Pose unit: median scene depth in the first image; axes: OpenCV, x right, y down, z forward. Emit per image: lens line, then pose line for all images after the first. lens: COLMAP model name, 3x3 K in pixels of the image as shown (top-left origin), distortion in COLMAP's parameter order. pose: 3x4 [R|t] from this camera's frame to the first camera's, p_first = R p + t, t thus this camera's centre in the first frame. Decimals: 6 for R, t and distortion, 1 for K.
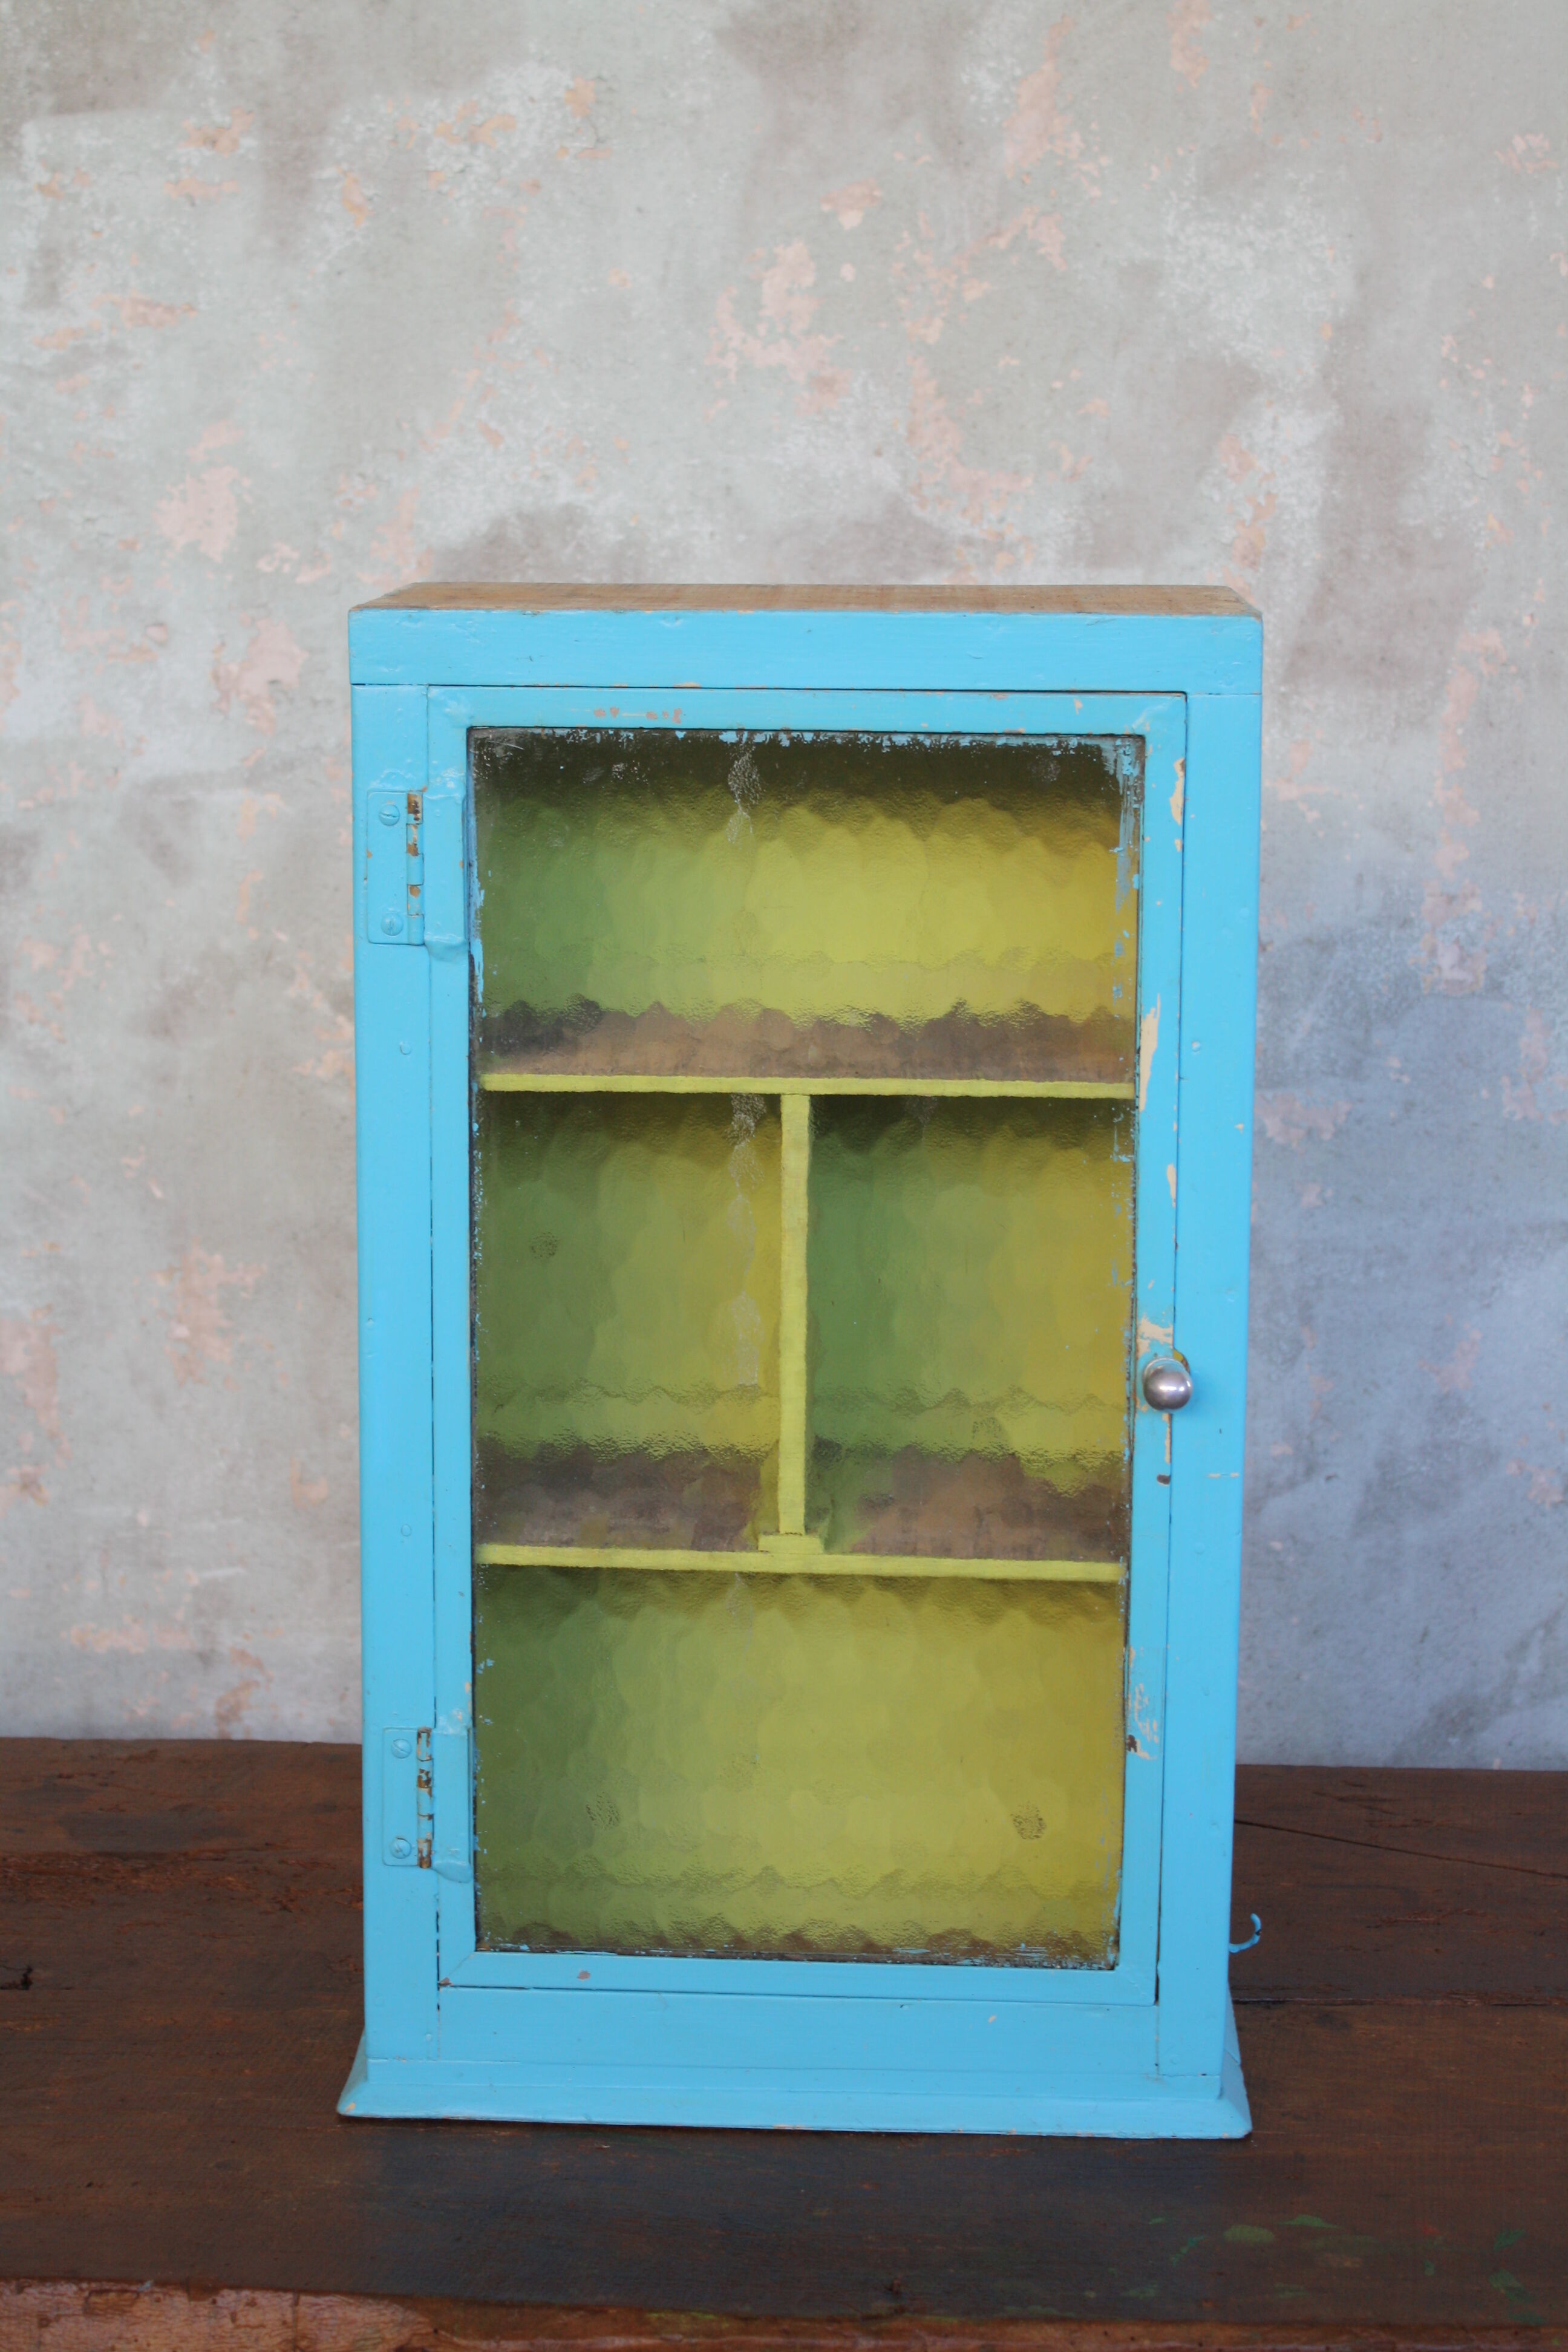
lens RADIAL K [[3738.3, 0, 794.6], [0, 3738.3, 1176.7], [0, 0, 1]] dist [-0.018337, 0.000000]
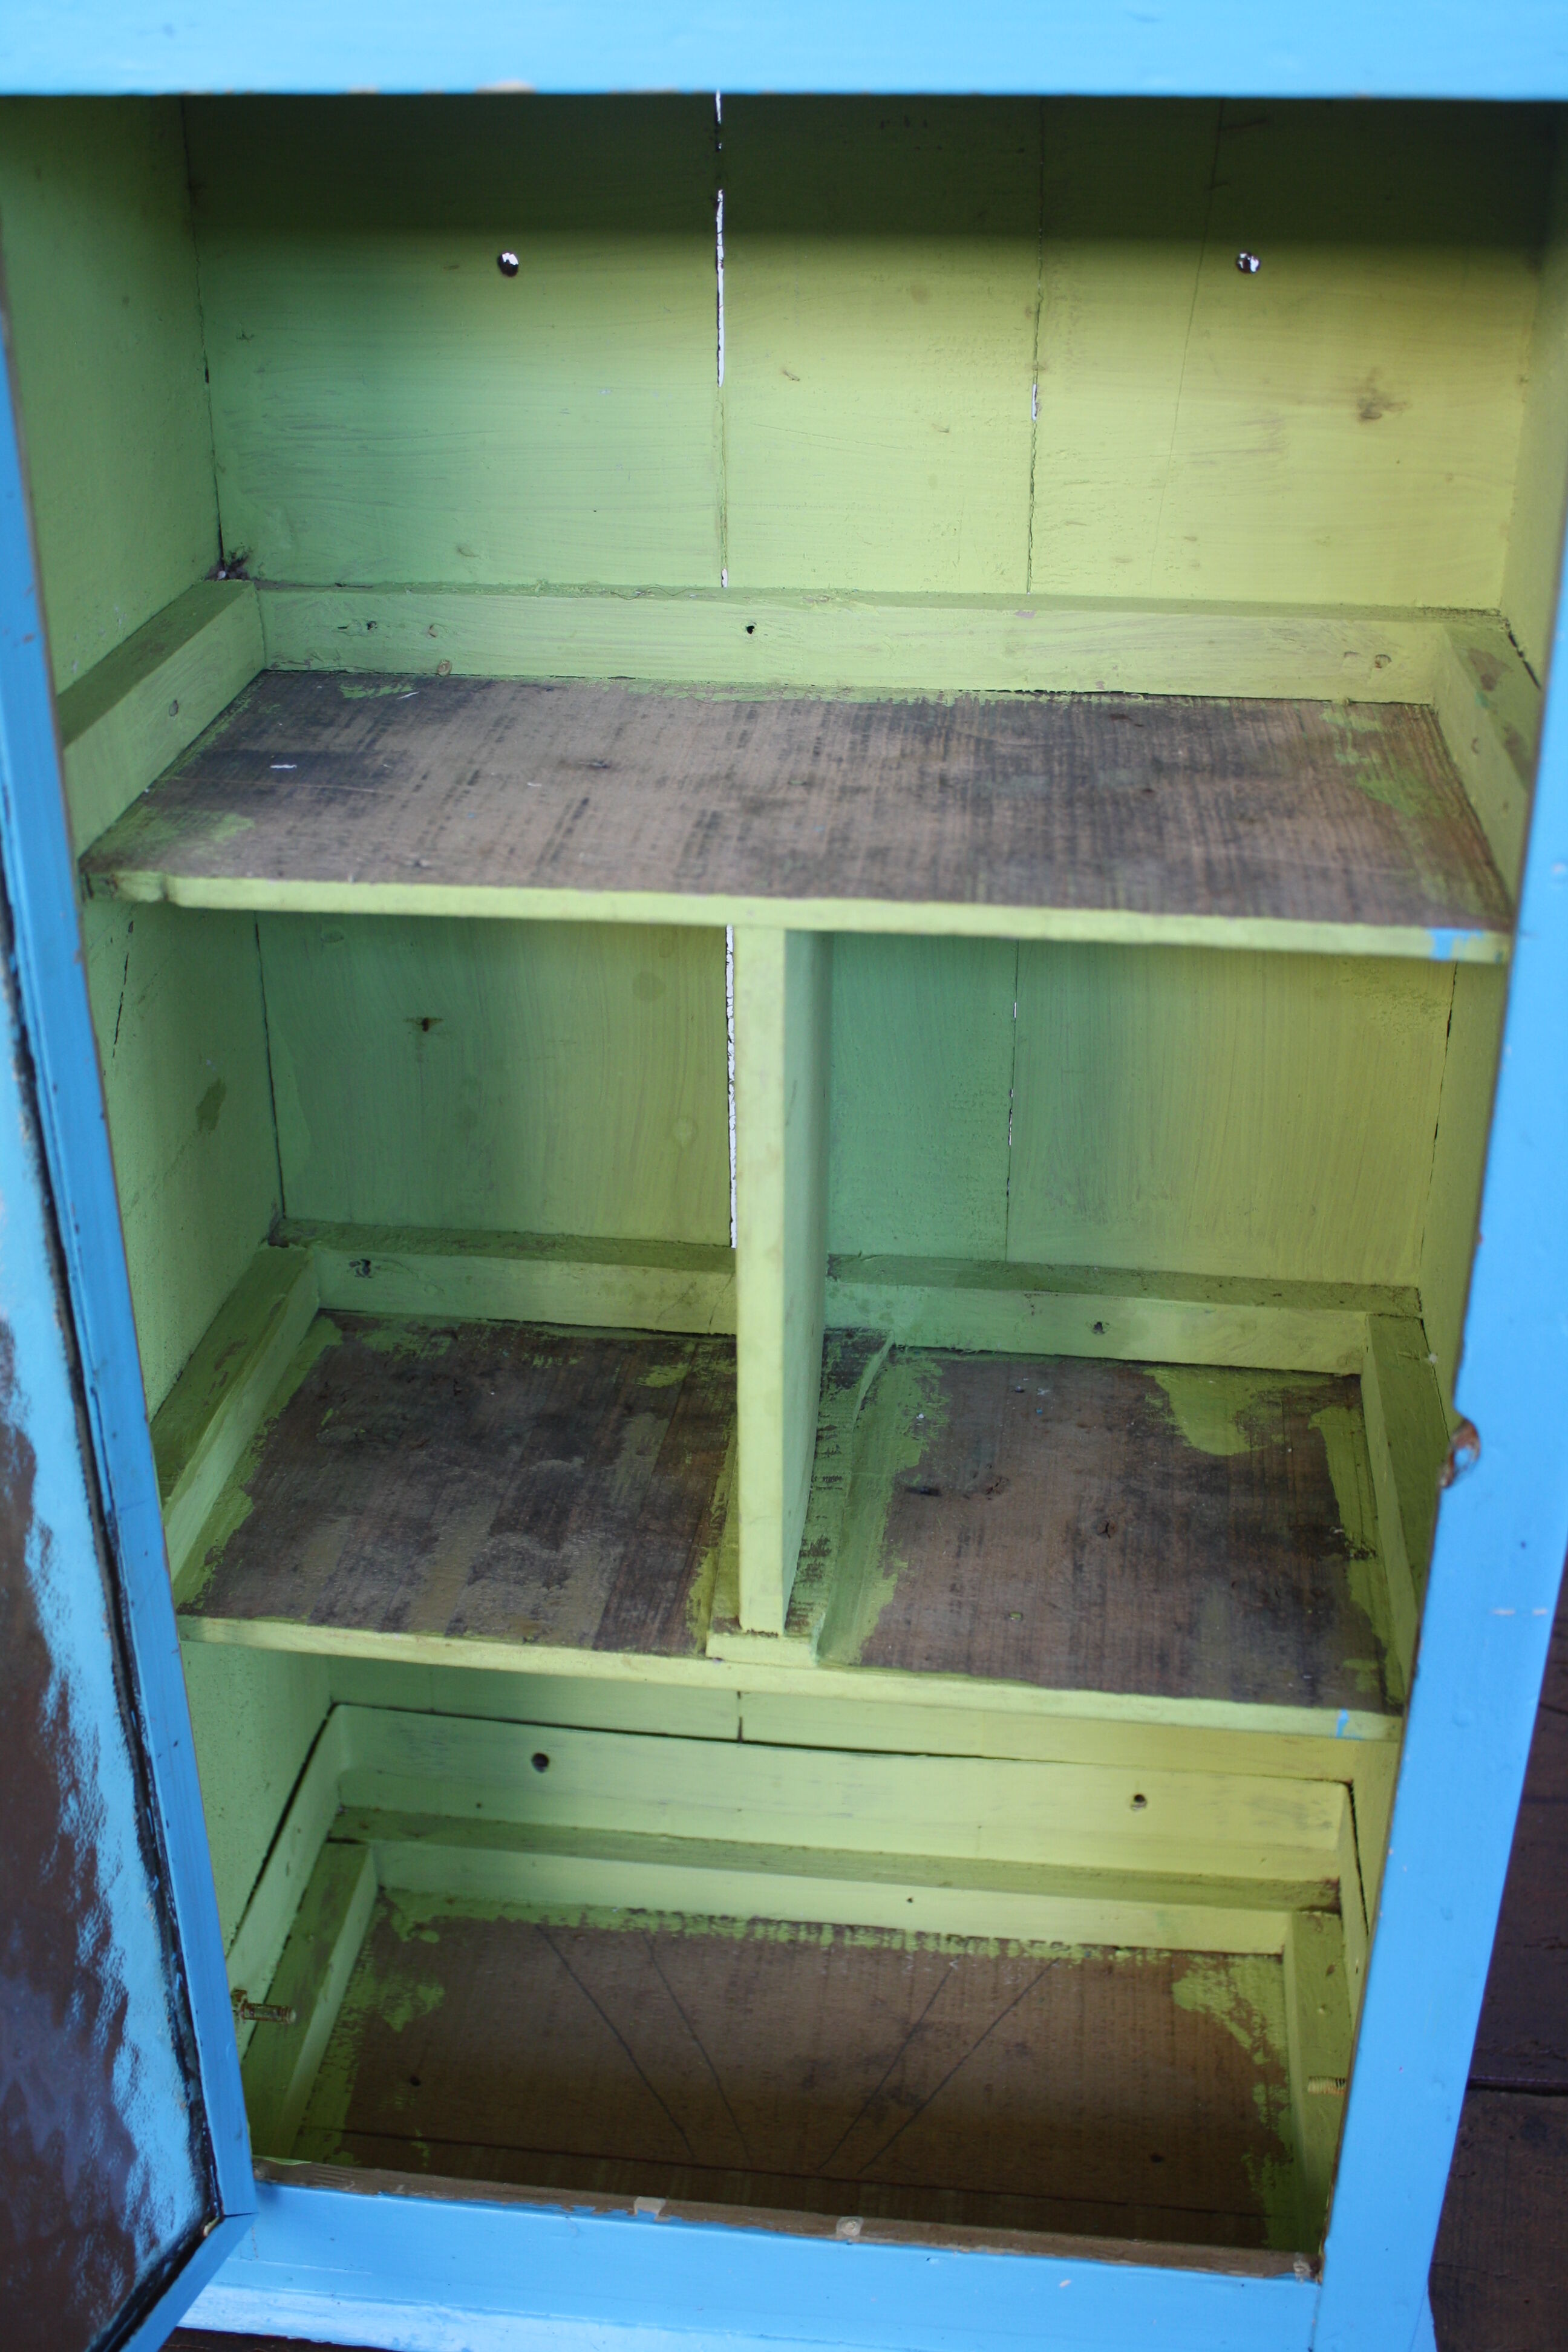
lens RADIAL K [[2547.6, 0, 776.0], [0, 2547.6, 1215.5], [0, 0, 1]] dist [-0.085907, 0.000000]
pose [[0.996763, 0.032332, -0.073604, 0.019914], [-0.012045, 0.965290, 0.260902, -0.050569], [0.079485, -0.259171, 0.962555, 0.431212]]
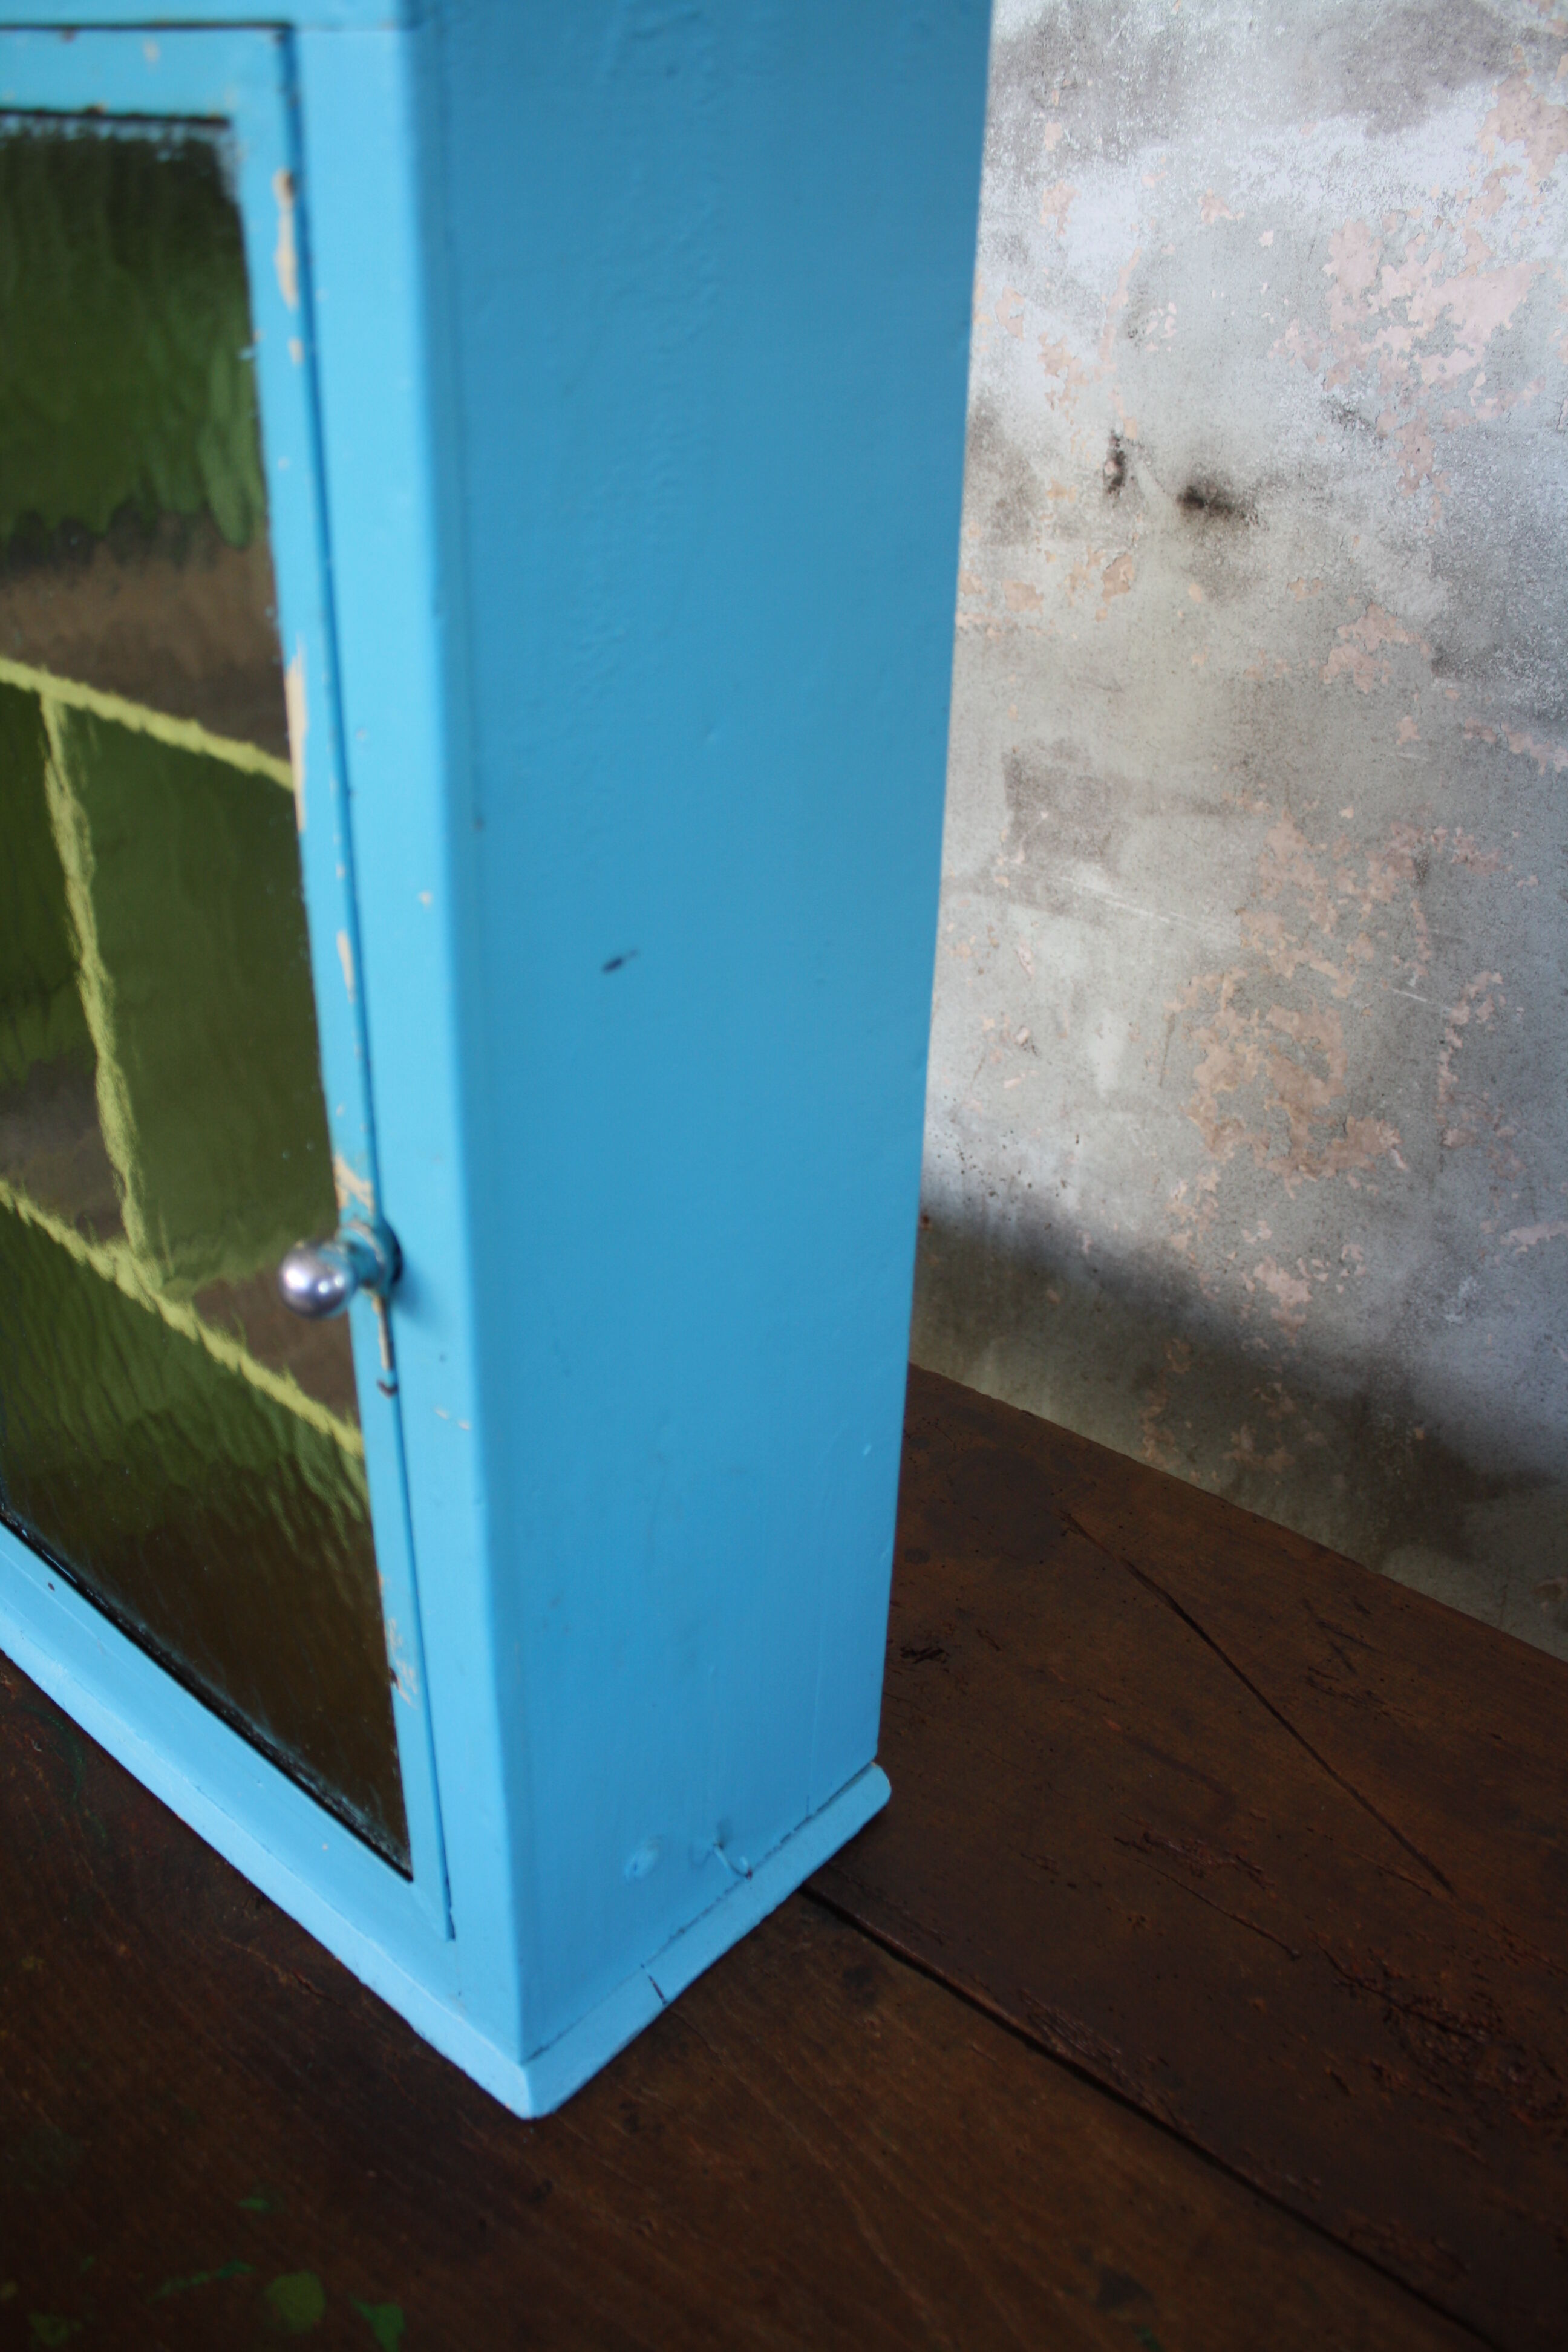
lens RADIAL K [[1961.3, 0, 684.0], [0, 1961.3, 1201.8], [0, 0, 1]] dist [-0.162124, 0.121611]
pose [[0.776426, 0.334070, -0.534378, 0.209048], [-0.147296, 0.920649, 0.361536, -0.054014], [0.612754, -0.201994, 0.764023, 0.523944]]
